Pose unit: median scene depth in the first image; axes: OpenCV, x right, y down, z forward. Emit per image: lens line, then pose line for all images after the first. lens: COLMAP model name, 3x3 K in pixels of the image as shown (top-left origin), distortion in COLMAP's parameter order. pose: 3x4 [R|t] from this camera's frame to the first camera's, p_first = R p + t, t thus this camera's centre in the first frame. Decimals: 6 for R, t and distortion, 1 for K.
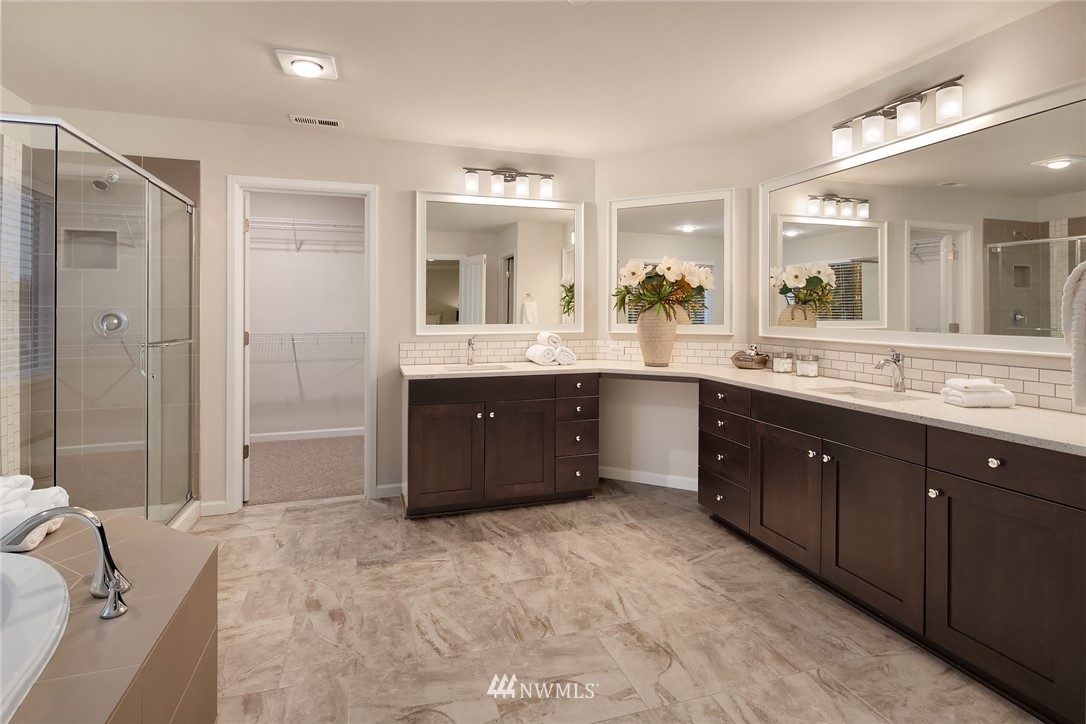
lens RADIAL K [[524.1, 0, 540.8], [0, 524.1, 306.4], [0, 0, 1]] dist [0.002573, -0.001215]
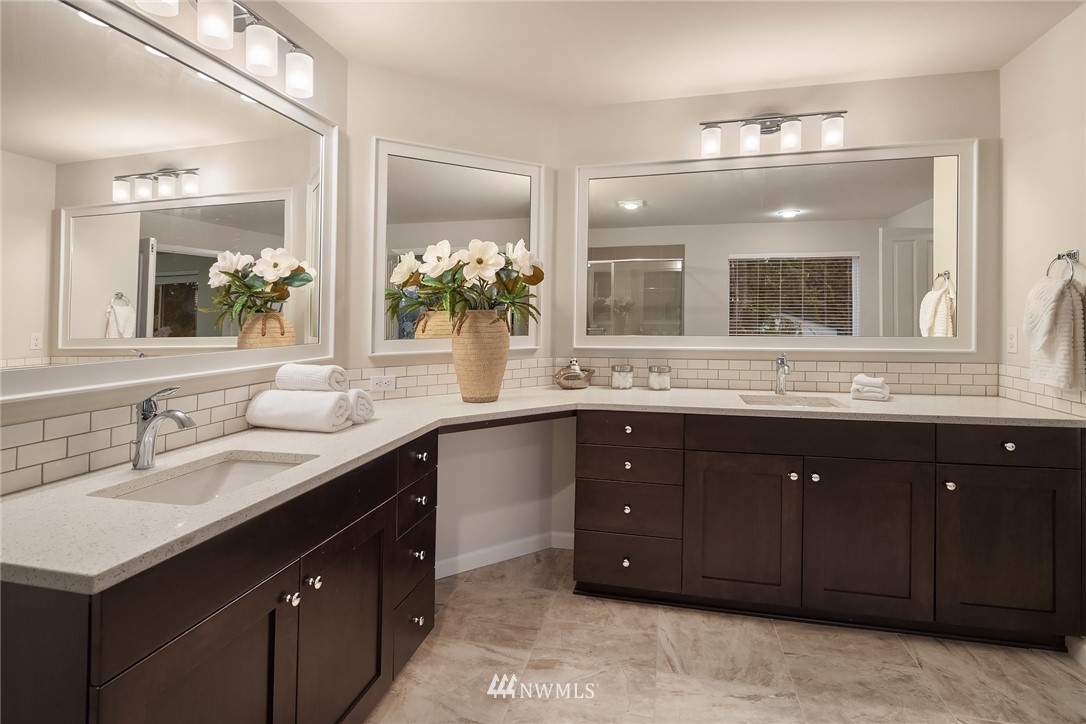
lens RADIAL K [[524.1, 0, 540.8], [0, 524.1, 306.4], [0, 0, 1]] dist [0.002573, -0.001215]
pose [[0.524564, 0.010191, 0.851310, -0.401084], [-0.002108, 0.999941, -0.010671, -0.000856], [-0.851368, 0.003804, 0.524555, 0.742685]]
